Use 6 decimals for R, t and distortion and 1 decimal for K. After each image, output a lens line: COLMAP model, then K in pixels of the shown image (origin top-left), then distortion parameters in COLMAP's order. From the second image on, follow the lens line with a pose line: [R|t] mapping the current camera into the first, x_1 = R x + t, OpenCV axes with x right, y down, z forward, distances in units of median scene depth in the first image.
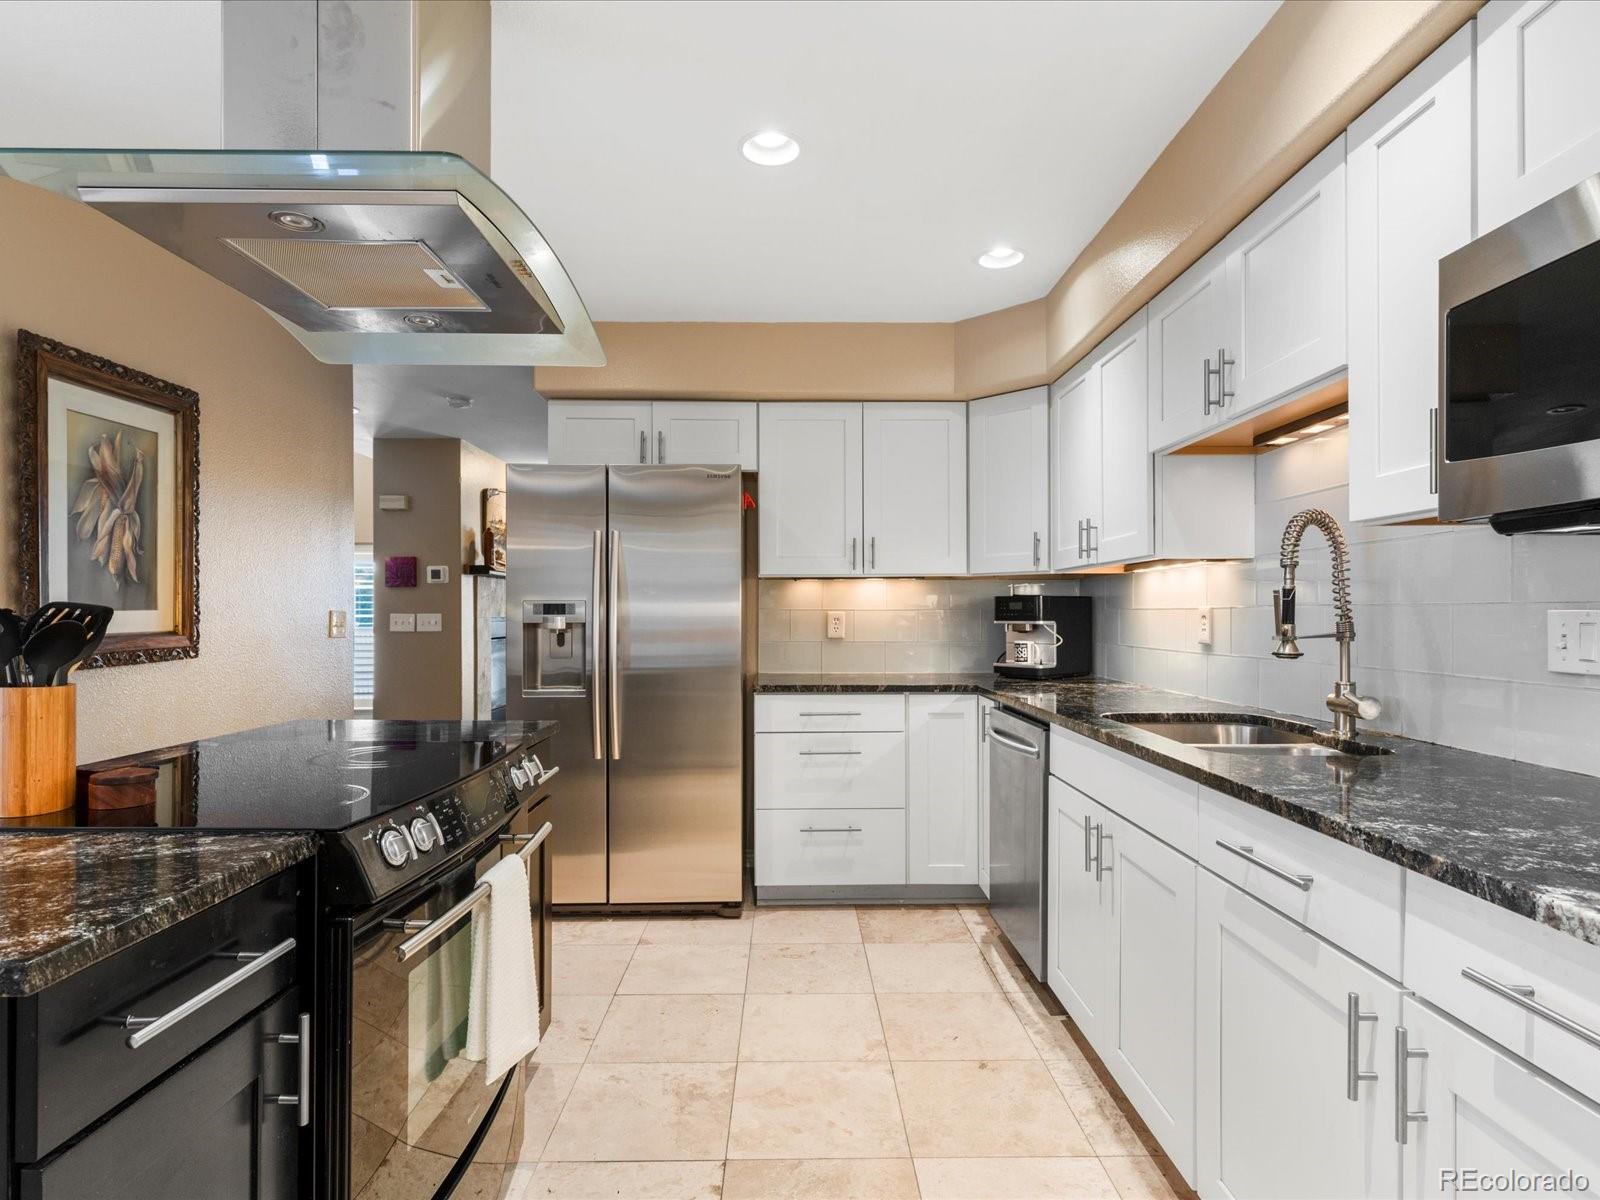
lens RADIAL K [[854.1, 0, 788.9], [0, 854.1, 626.2], [0, 0, 1]] dist [0.004542, 0.000016]
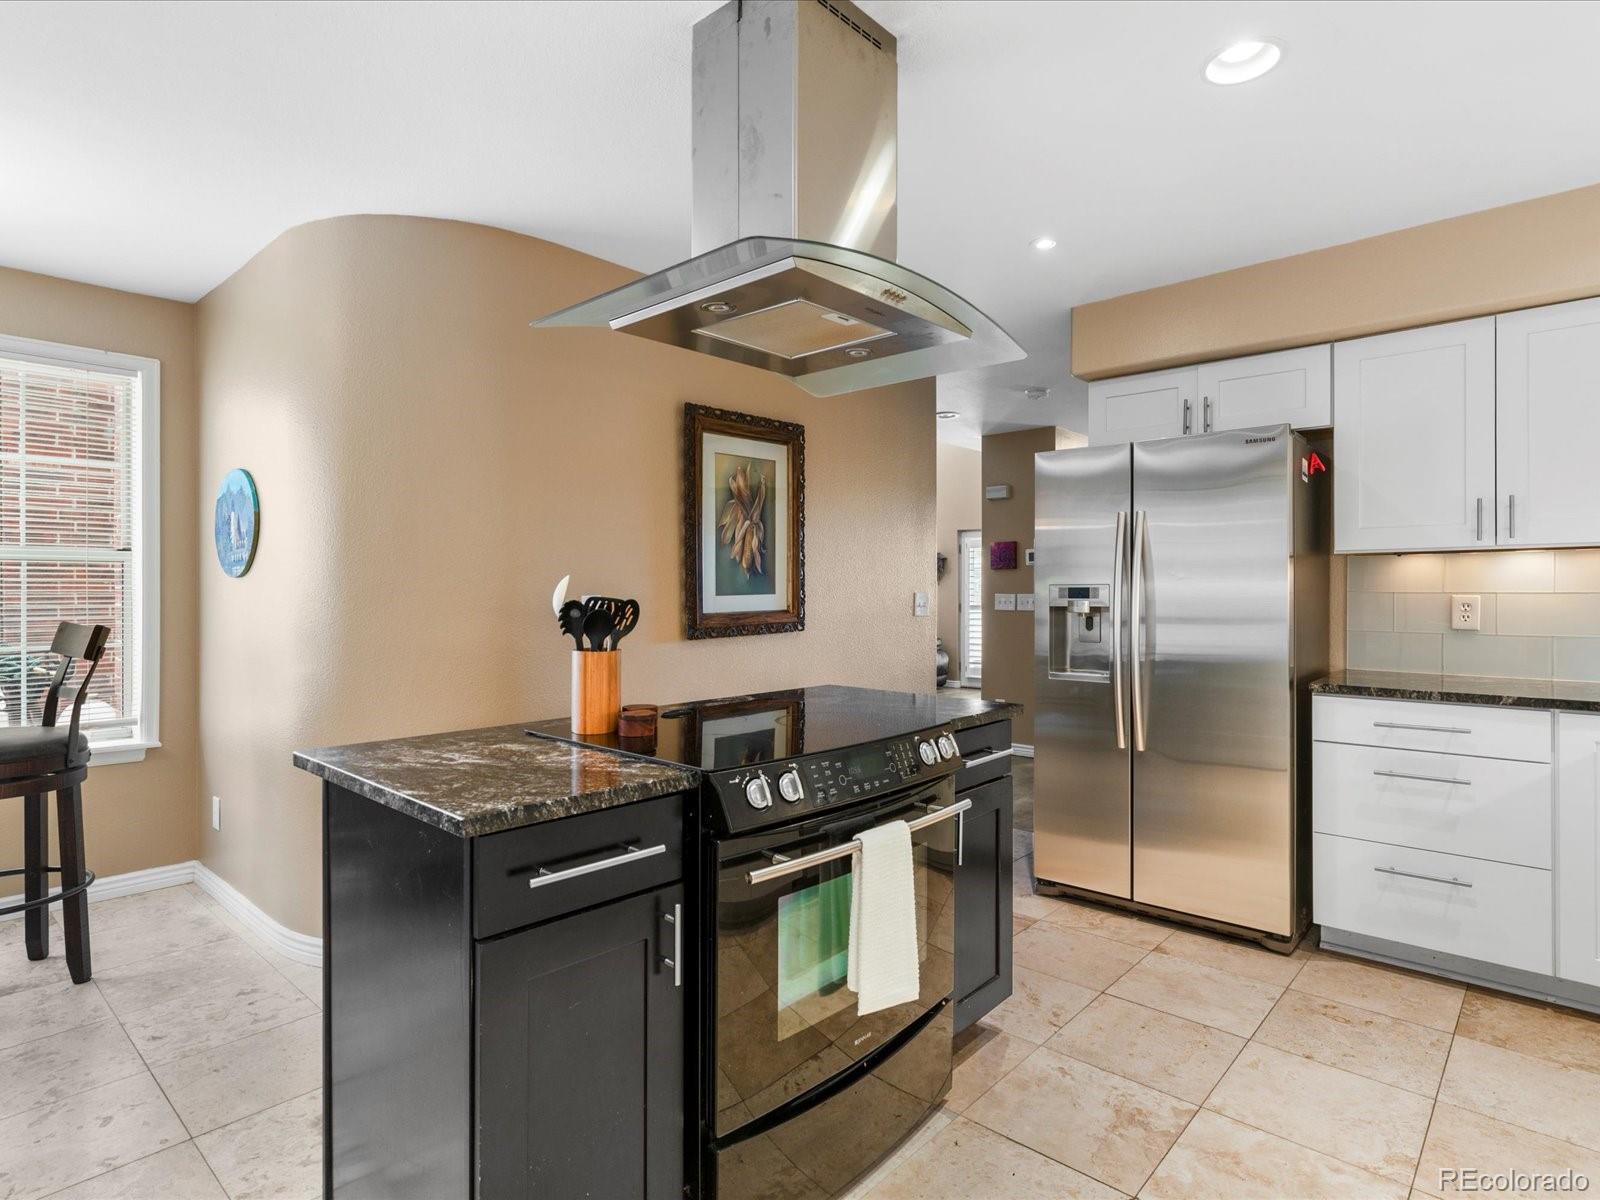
lens RADIAL K [[851.2, 0, 798.4], [0, 851.2, 603.8], [0, 0, 1]] dist [0.002016, 0.002063]
pose [[0.737152, 0.009352, -0.675662, 0.192369], [-0.008368, 0.999954, 0.004711, -0.011309], [0.675675, 0.002181, 0.737196, 0.054856]]
